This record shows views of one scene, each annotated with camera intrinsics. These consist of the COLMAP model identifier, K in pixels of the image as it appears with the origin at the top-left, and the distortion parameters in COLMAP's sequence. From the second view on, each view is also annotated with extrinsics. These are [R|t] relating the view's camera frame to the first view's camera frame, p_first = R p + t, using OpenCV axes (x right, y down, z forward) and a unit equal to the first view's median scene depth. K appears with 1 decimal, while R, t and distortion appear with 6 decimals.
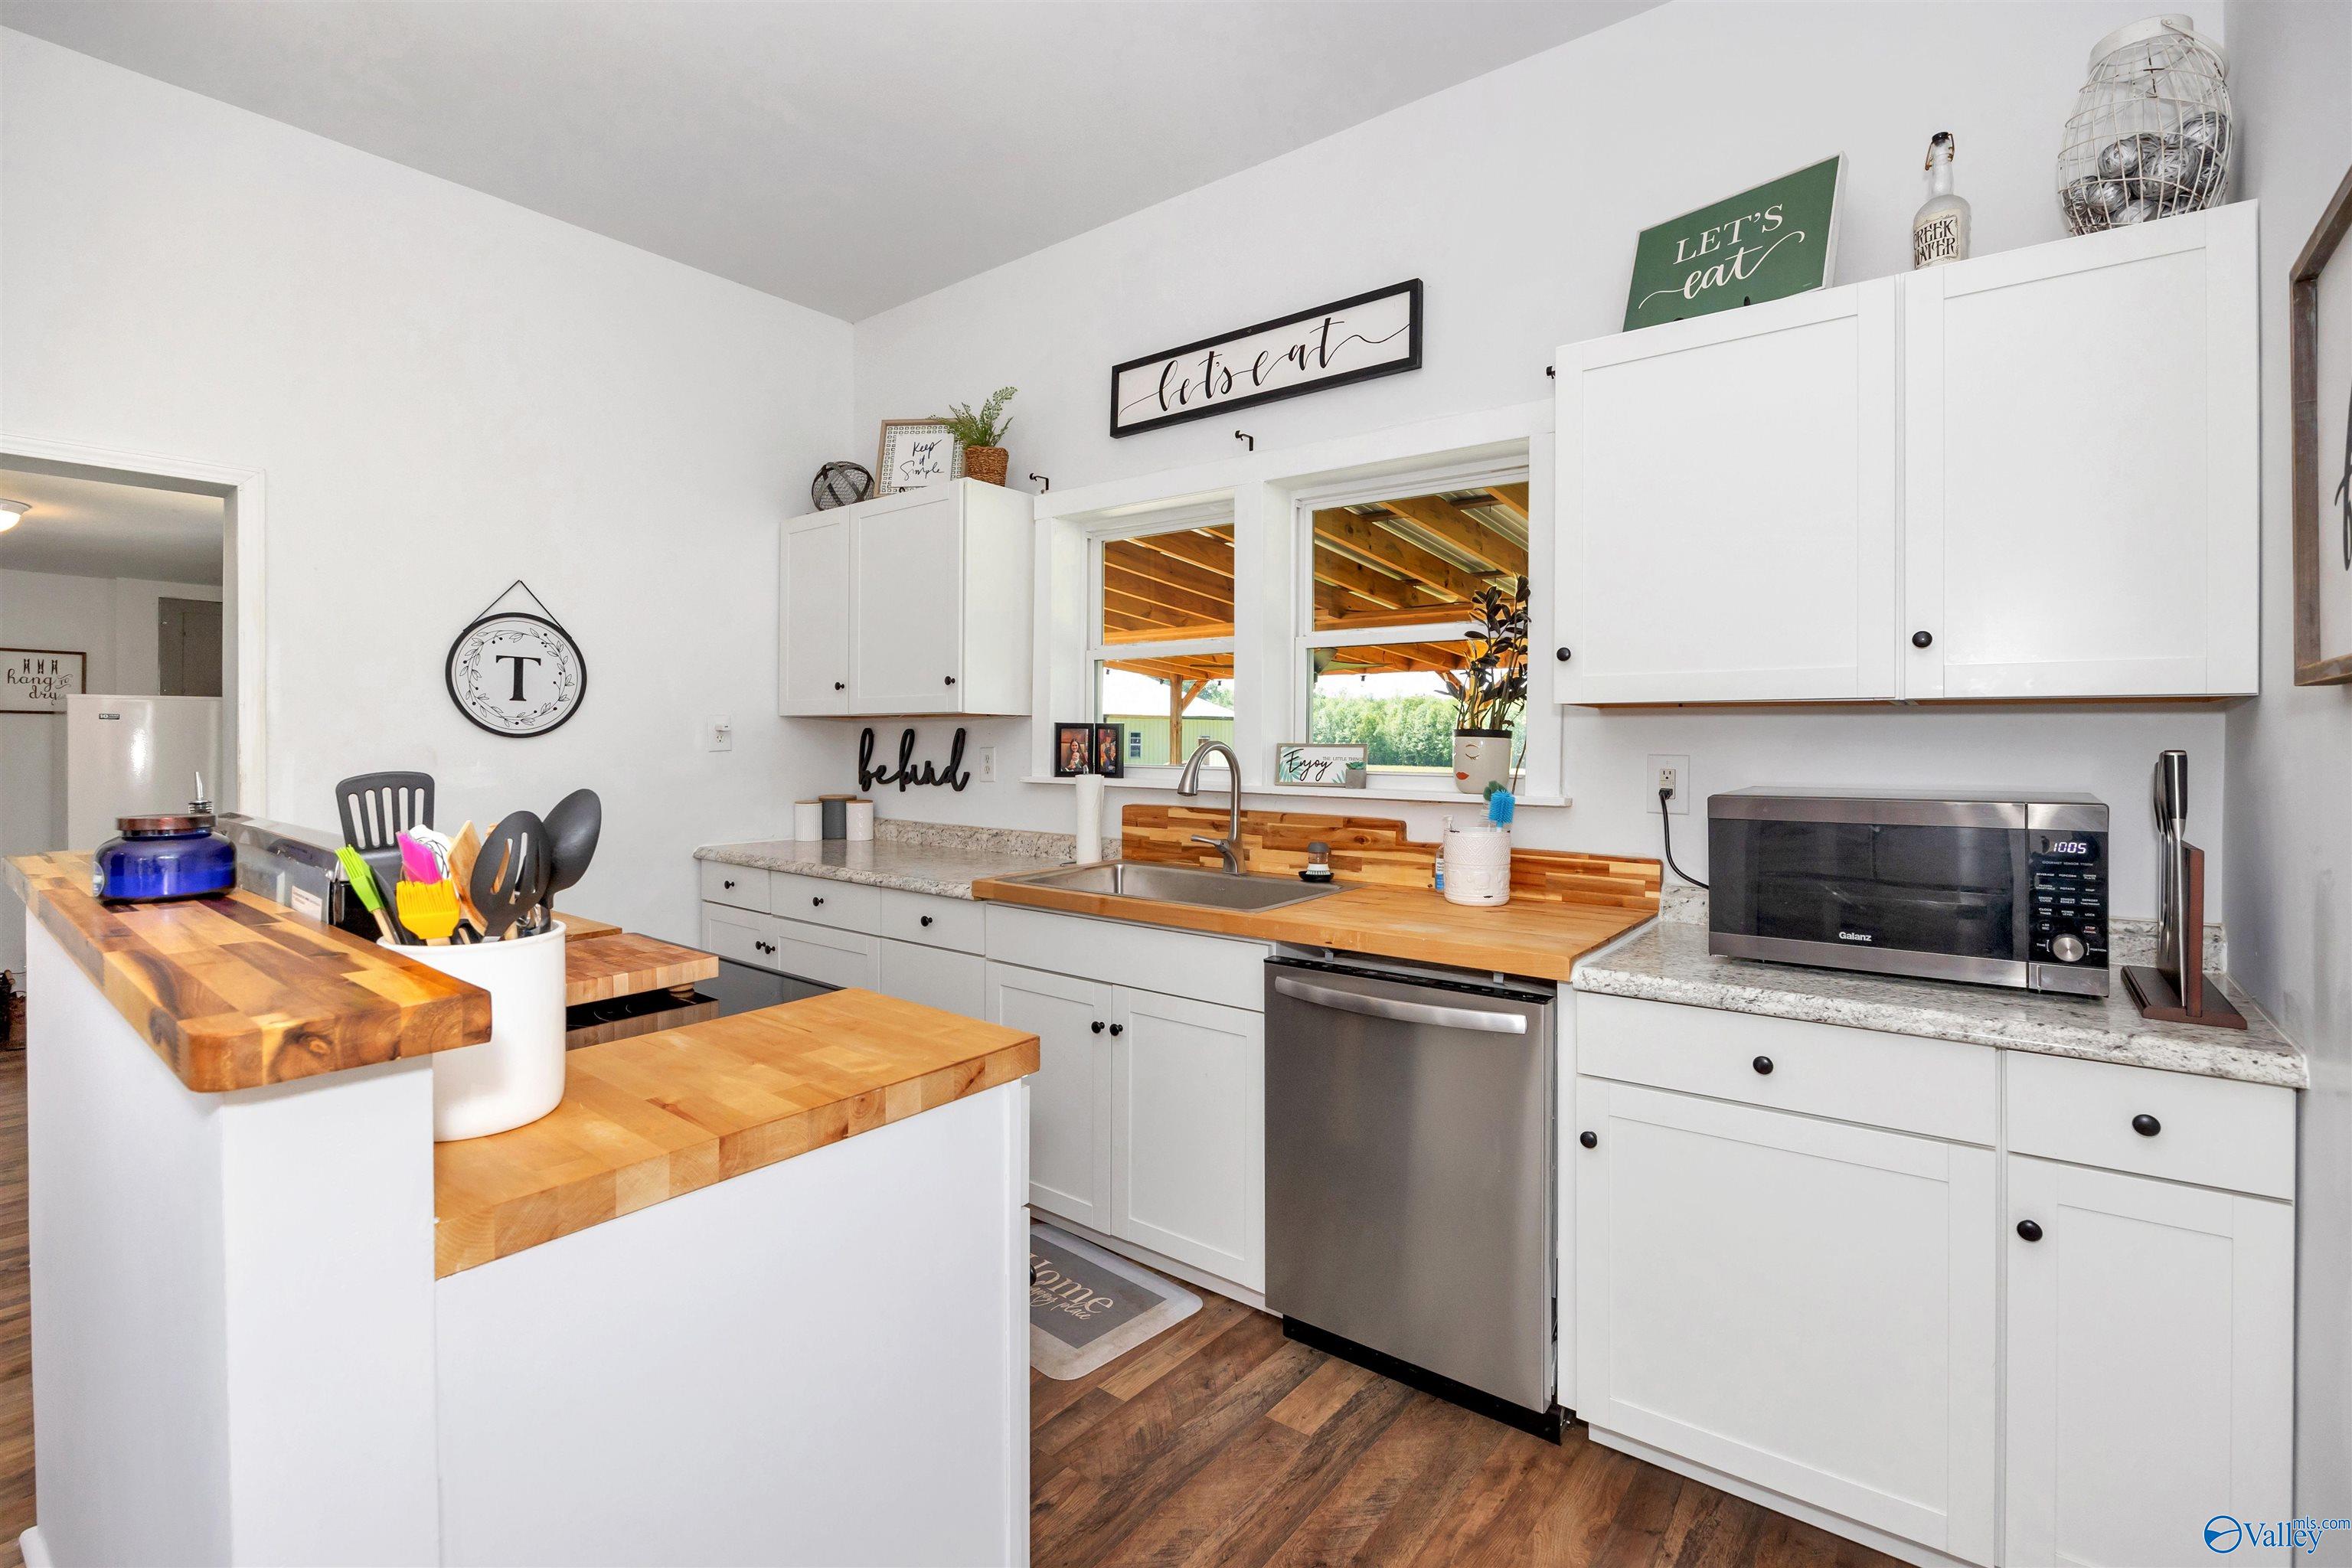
lens RADIAL K [[1044.4, 0, 1154.5], [0, 1044.4, 736.6], [0, 0, 1]] dist [0.001161, -0.000357]
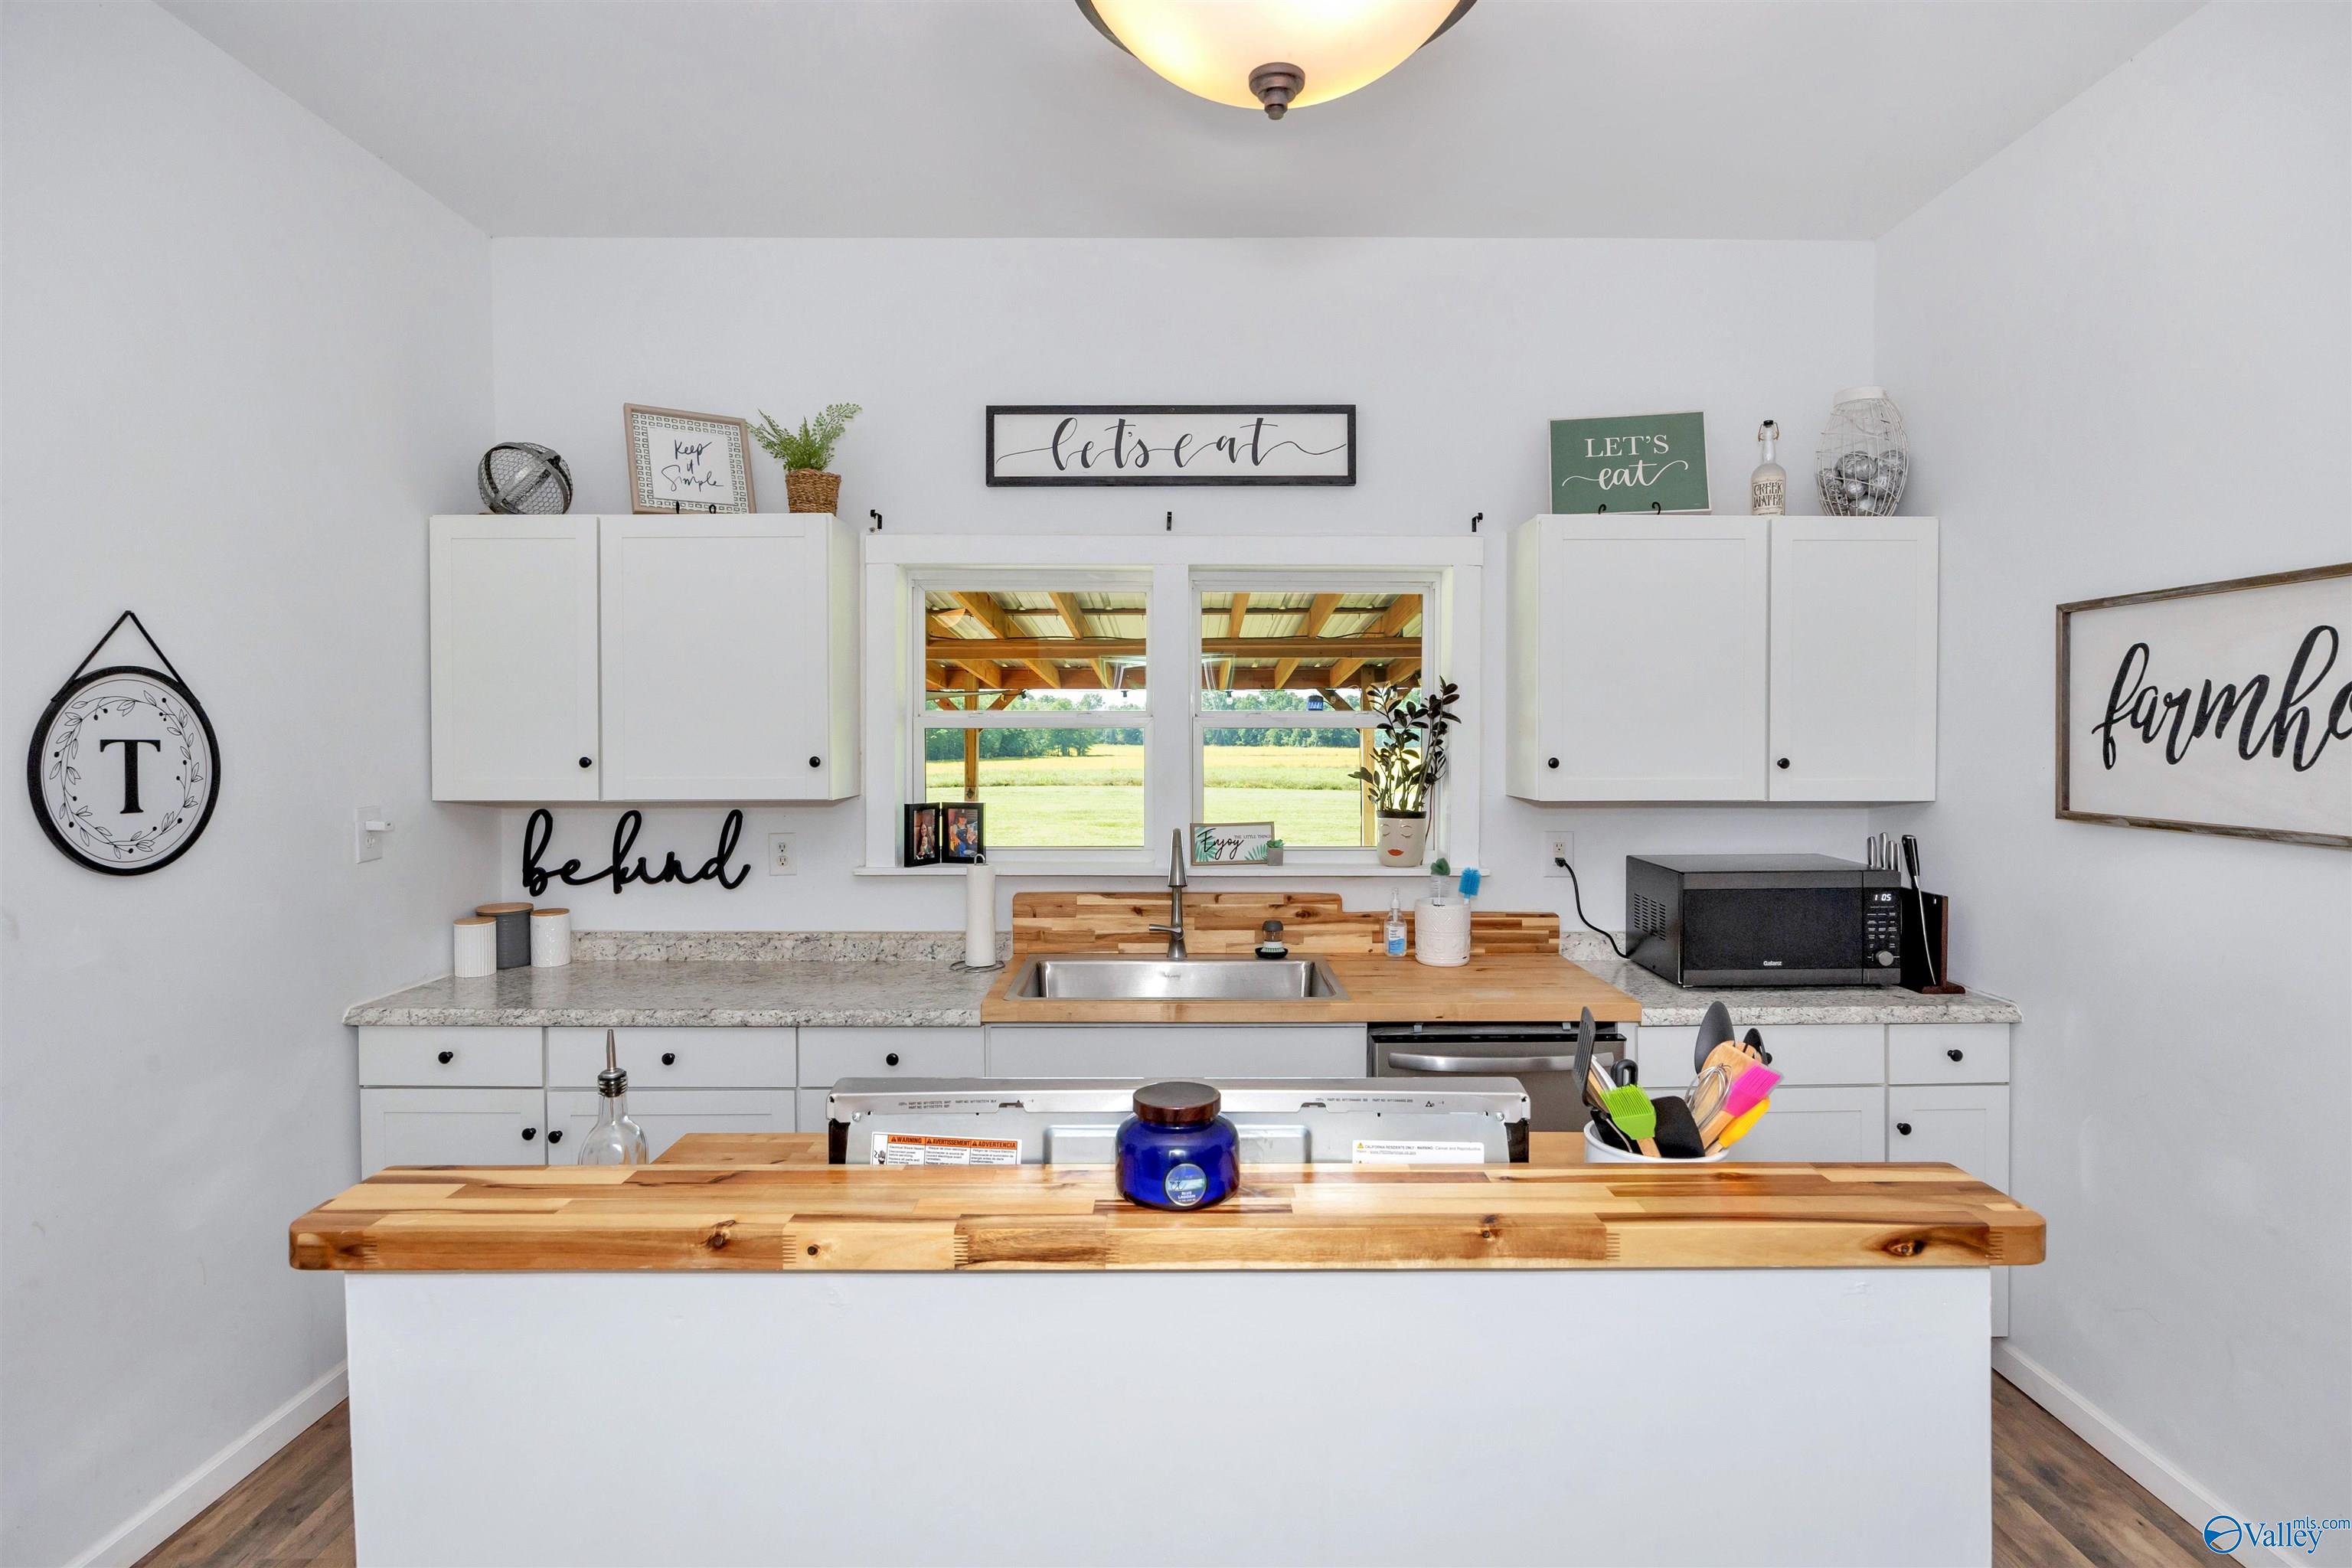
lens RADIAL K [[1208.2, 0, 1184.8], [0, 1208.2, 765.6], [0, 0, 1]] dist [0.012756, -0.000691]
pose [[0.789898, -0.023229, 0.612798, -0.577381], [0.005074, 0.999496, 0.031348, -0.083065], [-0.613217, -0.021653, 0.789617, 0.077277]]
